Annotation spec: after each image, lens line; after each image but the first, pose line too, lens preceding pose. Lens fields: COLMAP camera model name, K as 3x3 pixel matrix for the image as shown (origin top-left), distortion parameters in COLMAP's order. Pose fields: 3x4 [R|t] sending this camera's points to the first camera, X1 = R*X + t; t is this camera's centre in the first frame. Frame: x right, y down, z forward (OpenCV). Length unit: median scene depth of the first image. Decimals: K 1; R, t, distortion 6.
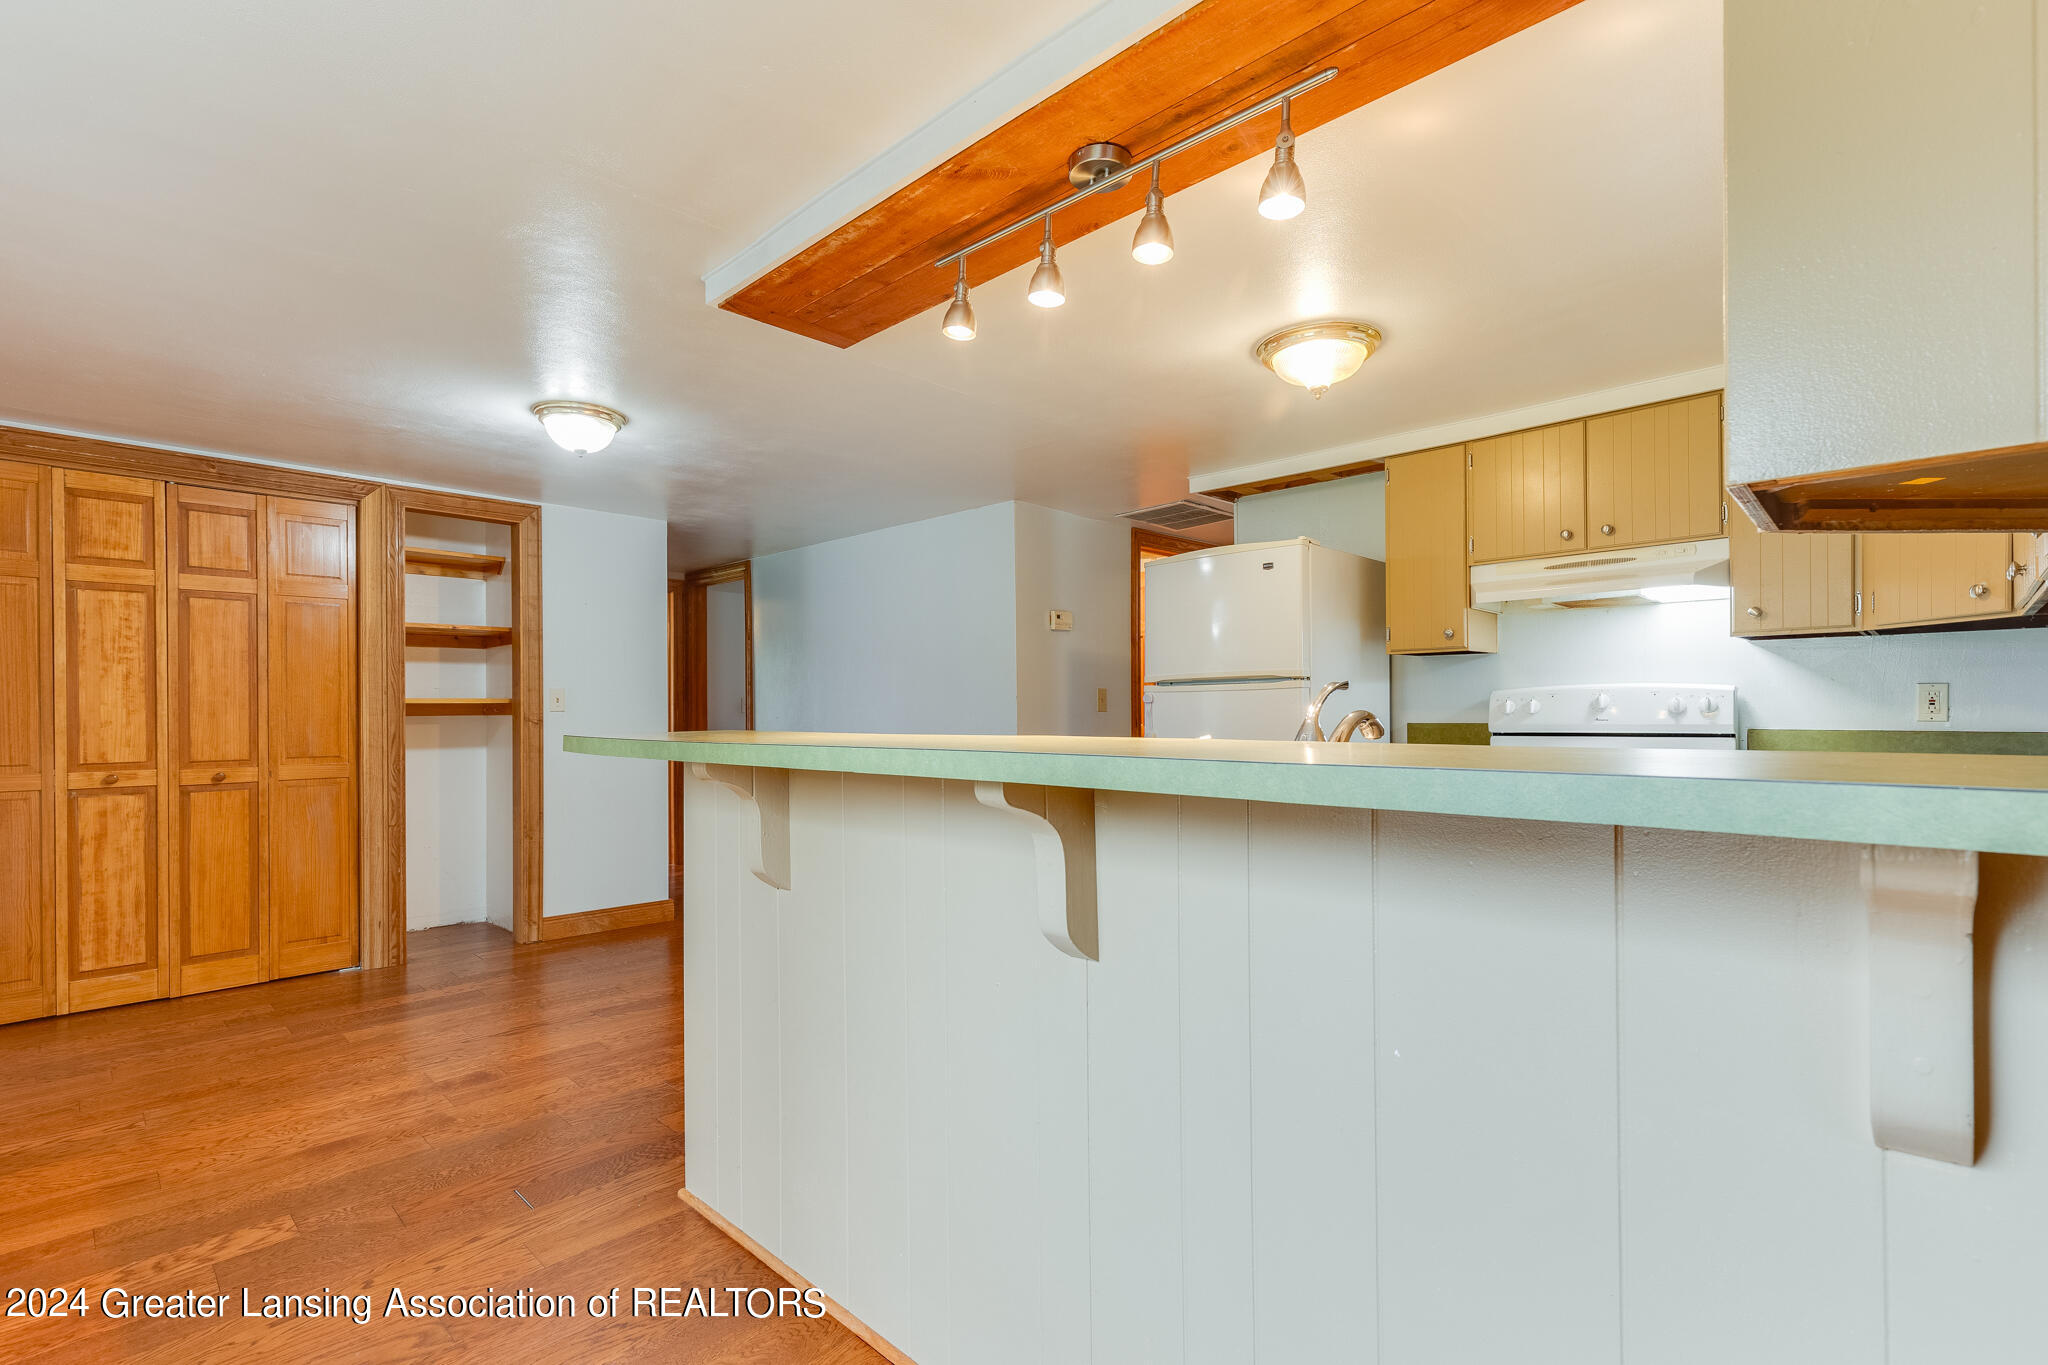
lens RADIAL K [[948.1, 0, 1046.6], [0, 948.1, 719.4], [0, 0, 1]] dist [0.003501, 0.000334]
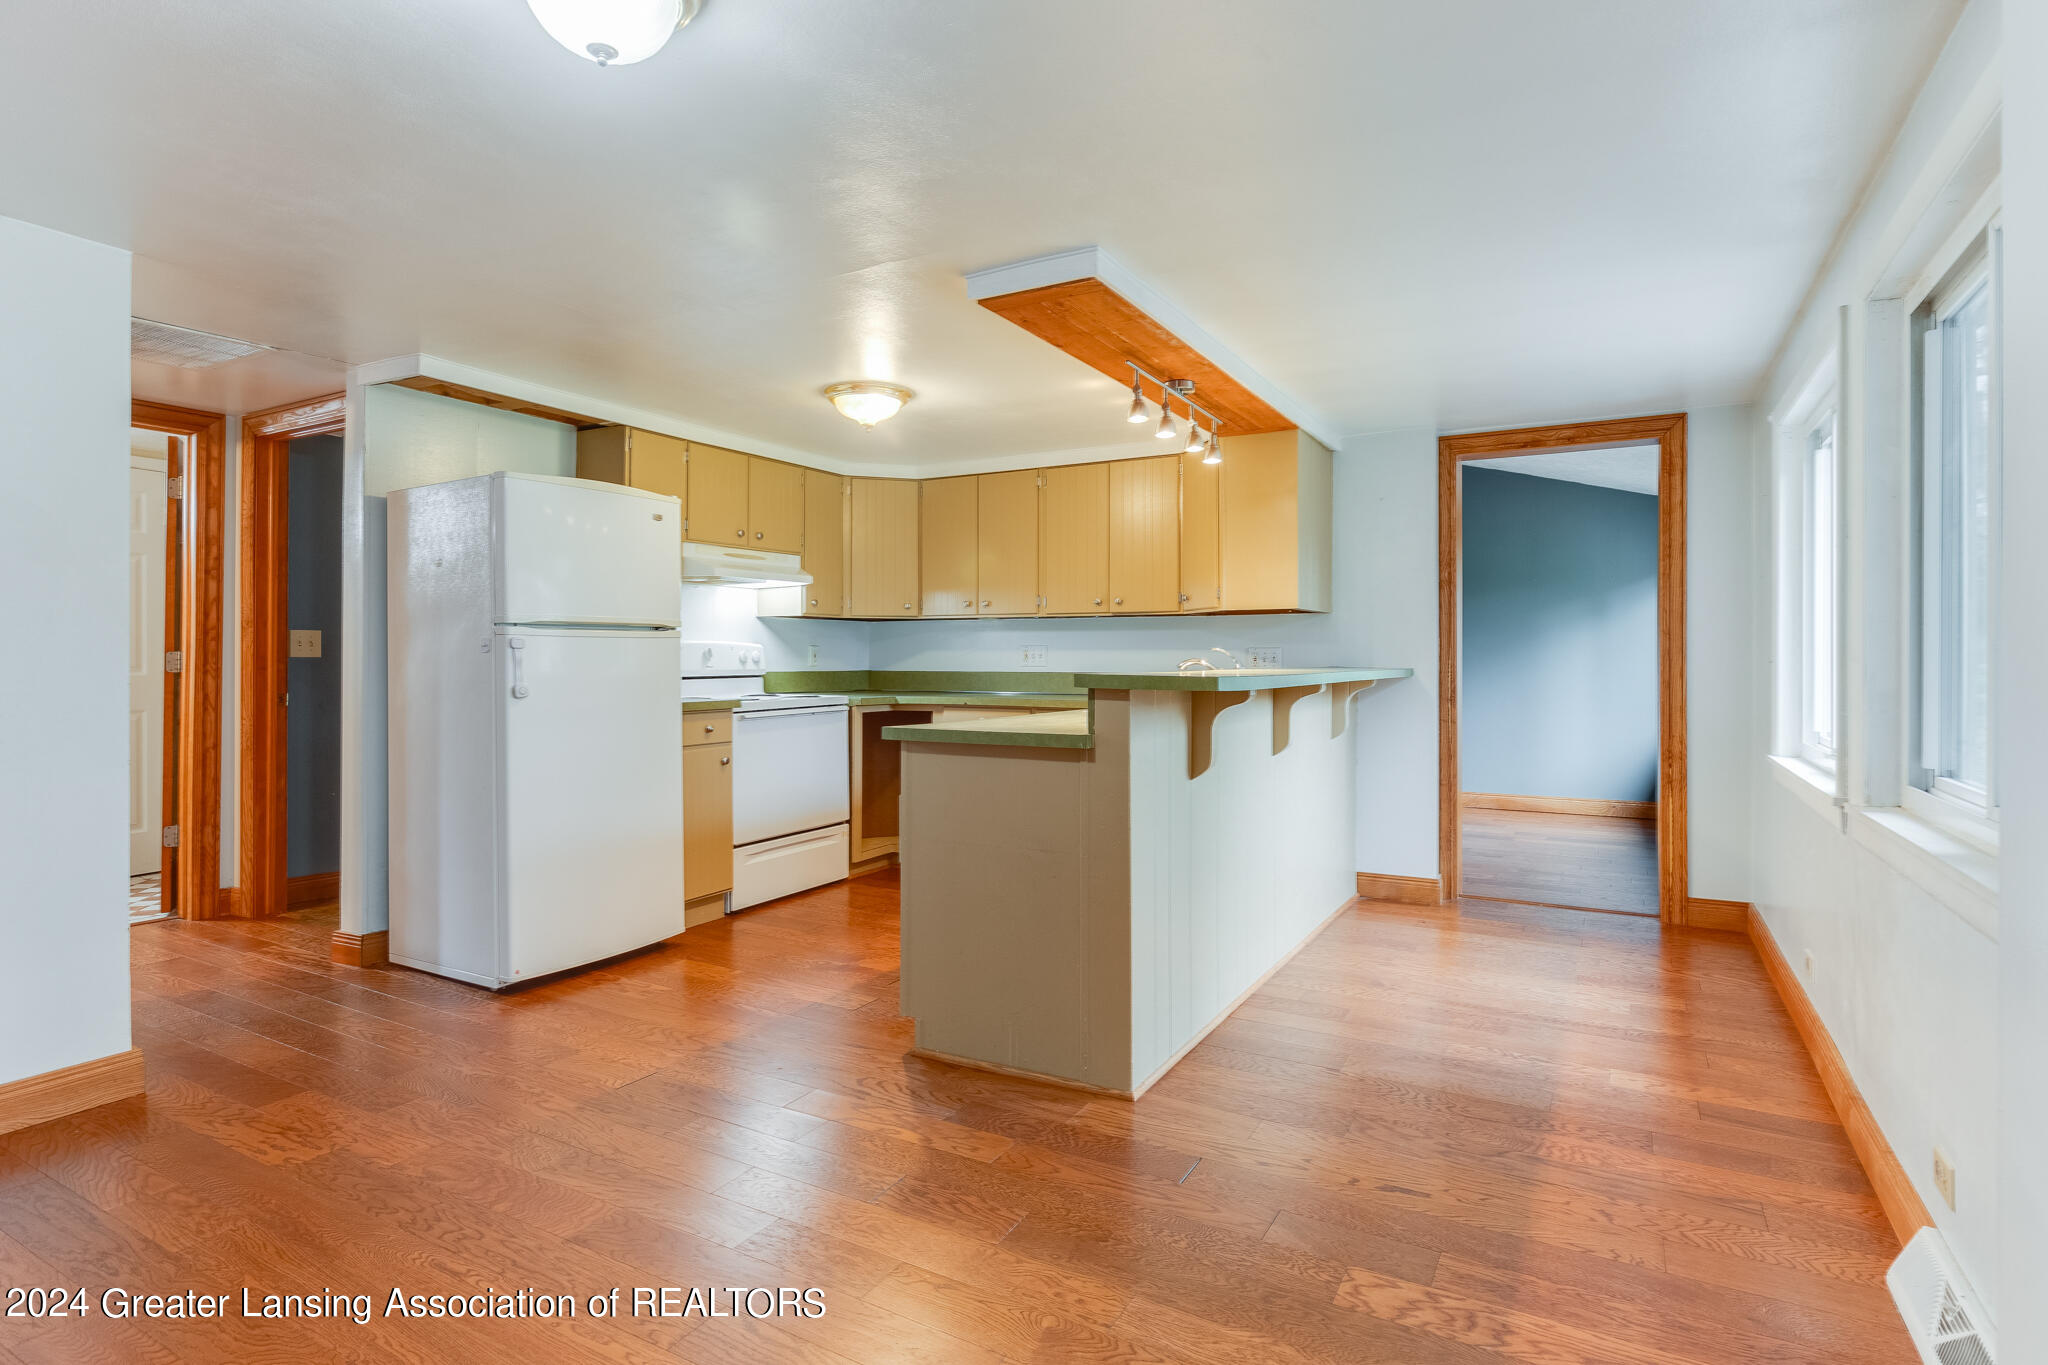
lens RADIAL K [[1021.6, 0, 1041.6], [0, 1021.6, 671.8], [0, 0, 1]] dist [-0.000287, -0.000330]
pose [[-0.247794, -0.008049, 0.968779, -1.514858], [0.008120, 0.999913, 0.010385, -0.005770], [-0.968779, 0.010440, -0.247707, 1.407124]]
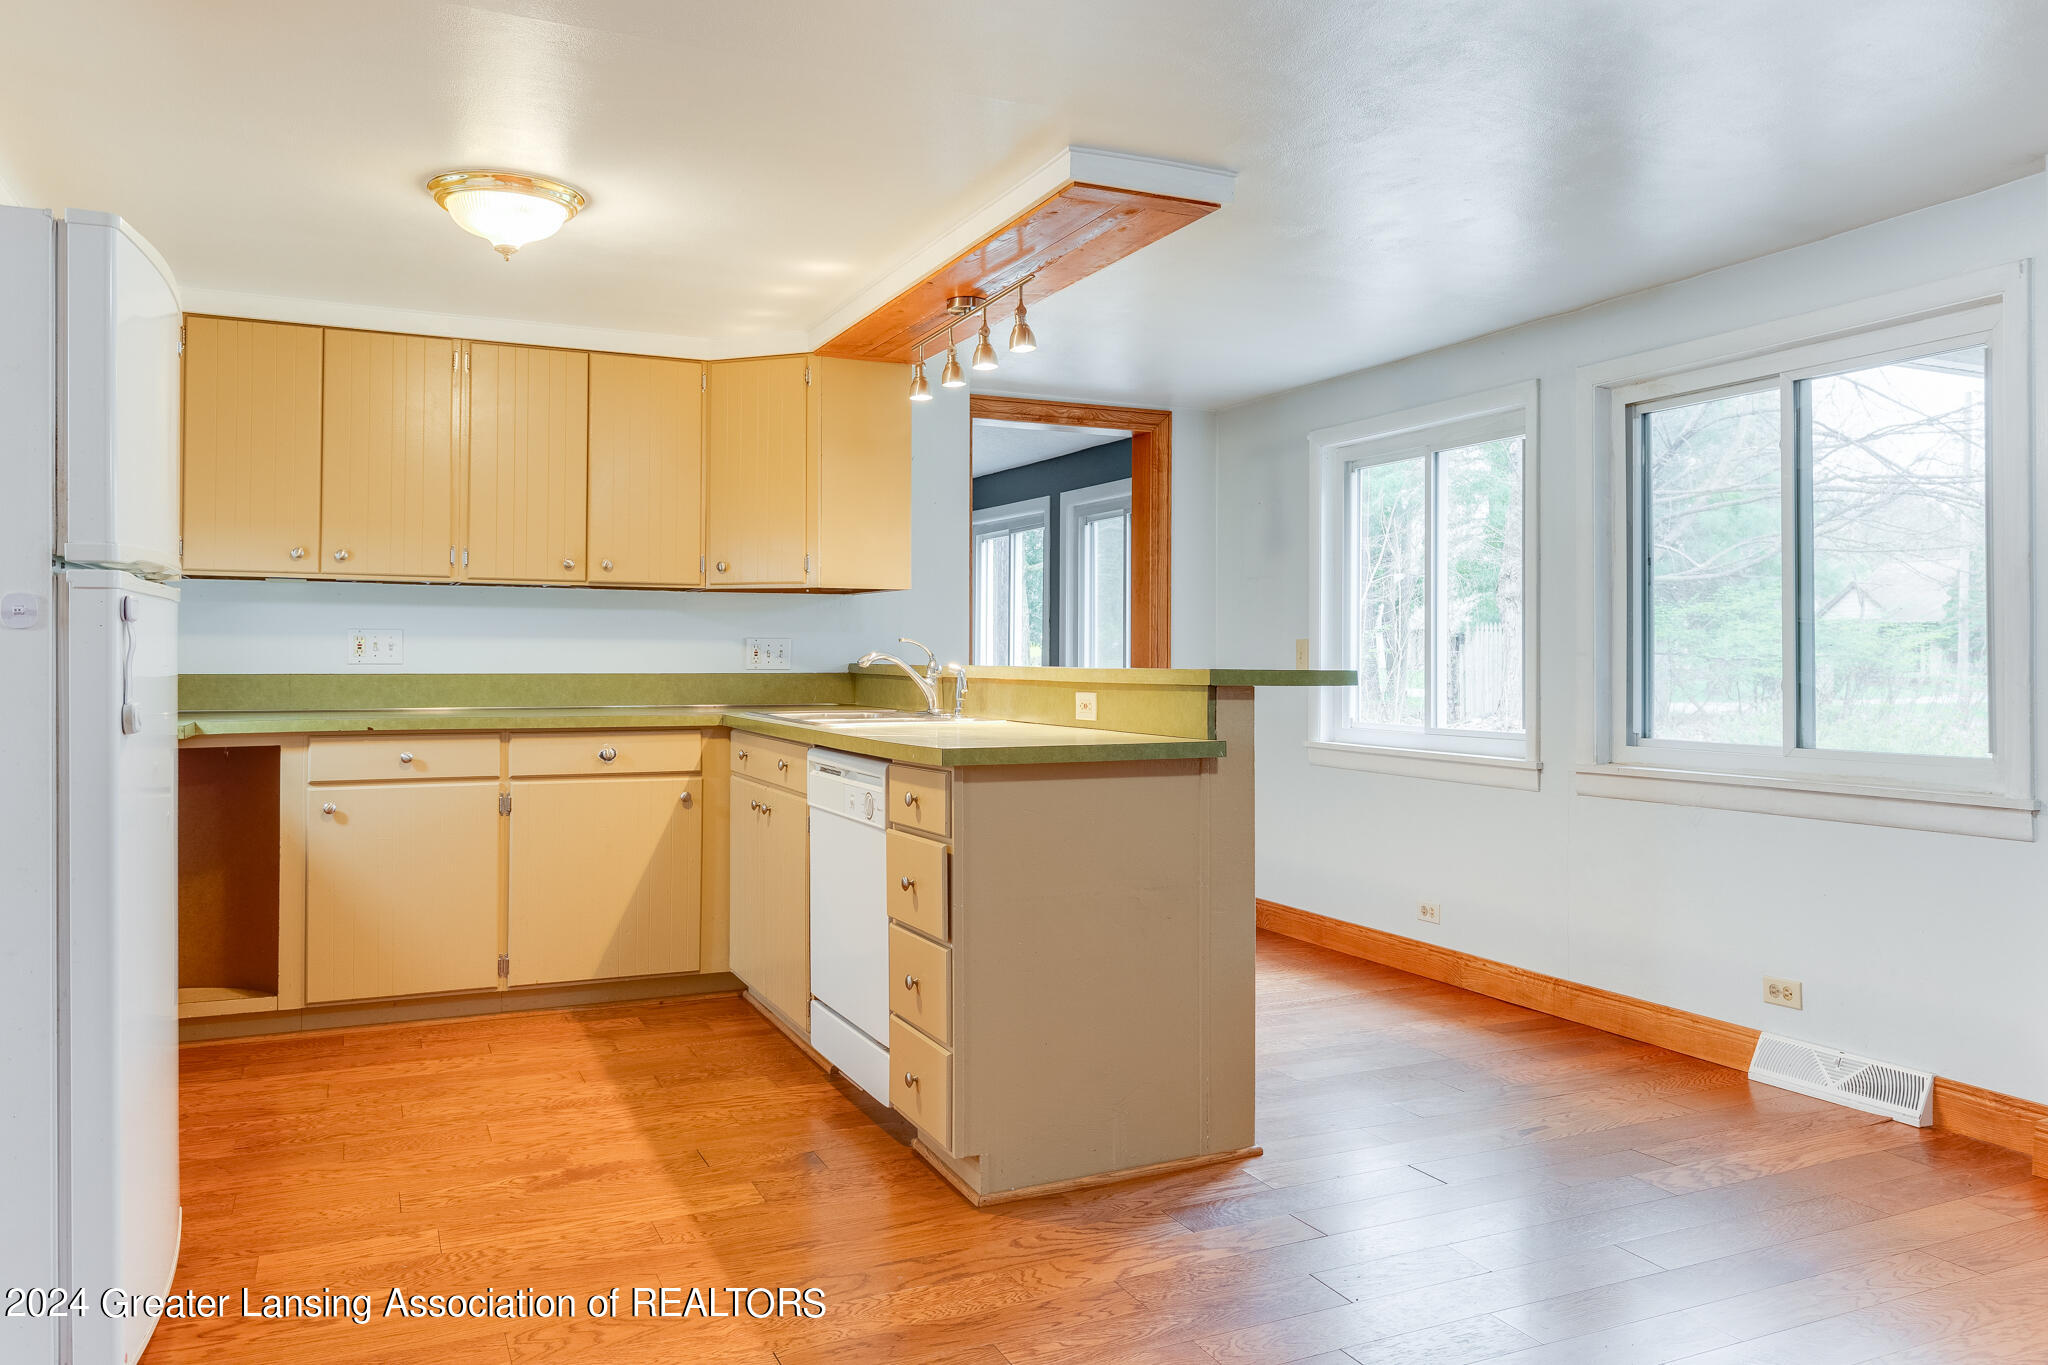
lens RADIAL K [[1500.3, 0, 1029.5], [0, 1500.3, 665.3], [0, 0, 1]] dist [-0.005075, 0.000651]
pose [[-0.930837, 0.000029, 0.365435, -0.728479], [0.004206, 0.999935, 0.010632, -0.010684], [-0.365411, 0.011434, -0.930776, 2.530189]]
